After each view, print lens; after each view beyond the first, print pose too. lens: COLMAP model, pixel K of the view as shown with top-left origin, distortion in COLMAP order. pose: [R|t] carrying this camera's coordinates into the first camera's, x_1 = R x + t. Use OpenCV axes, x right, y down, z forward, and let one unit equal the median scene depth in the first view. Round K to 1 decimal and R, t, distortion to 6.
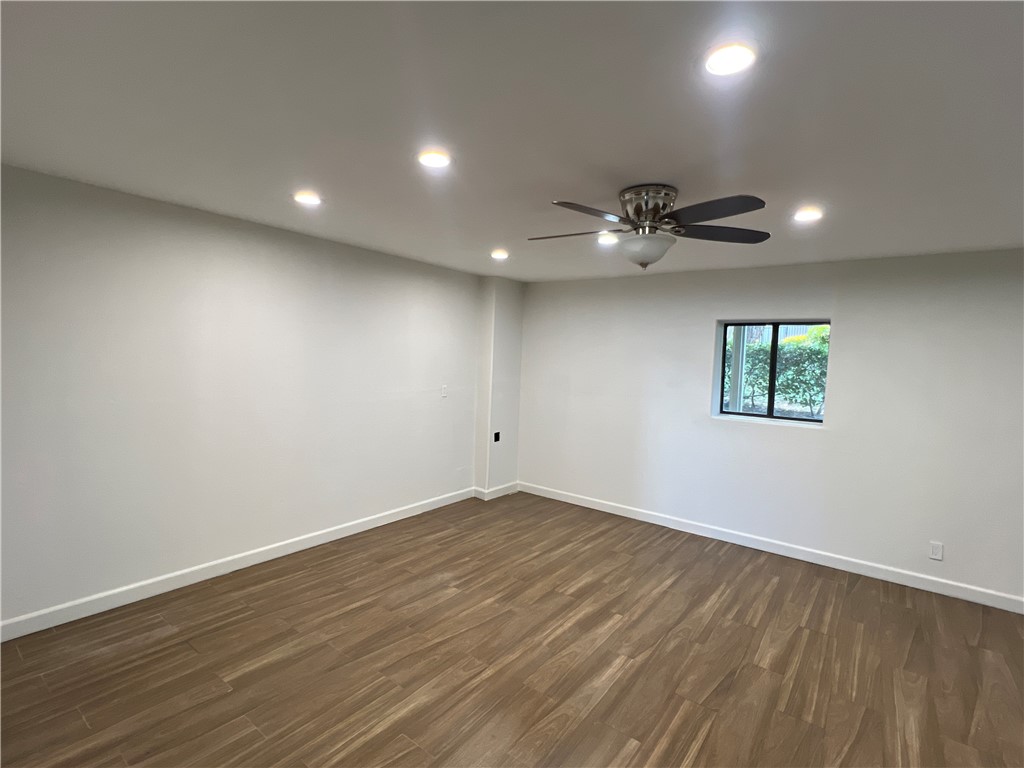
lens RADIAL K [[488.2, 0, 512.6], [0, 488.2, 384.3], [0, 0, 1]] dist [0.002214, -0.001538]
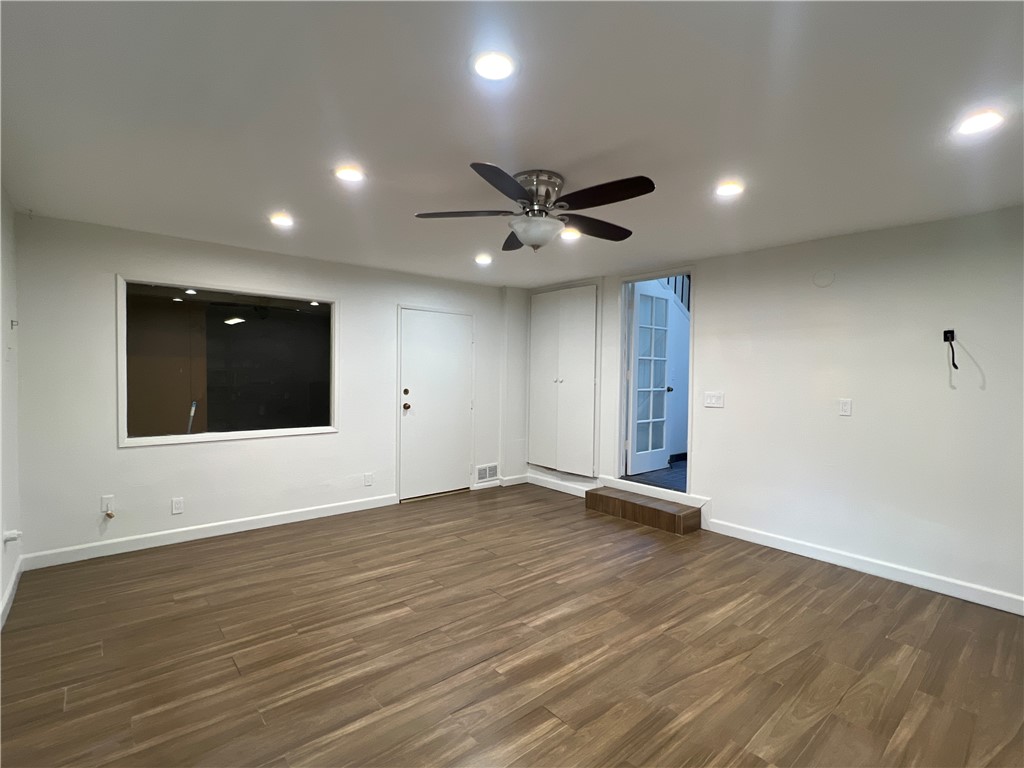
lens RADIAL K [[488.2, 0, 510.6], [0, 488.2, 385.3], [0, 0, 1]] dist [0.002214, -0.001538]
pose [[-0.975899, -0.057646, 0.210470, 0.076015], [-0.040534, 0.995579, 0.084735, -0.031861], [-0.214425, 0.074161, -0.973921, 1.889114]]
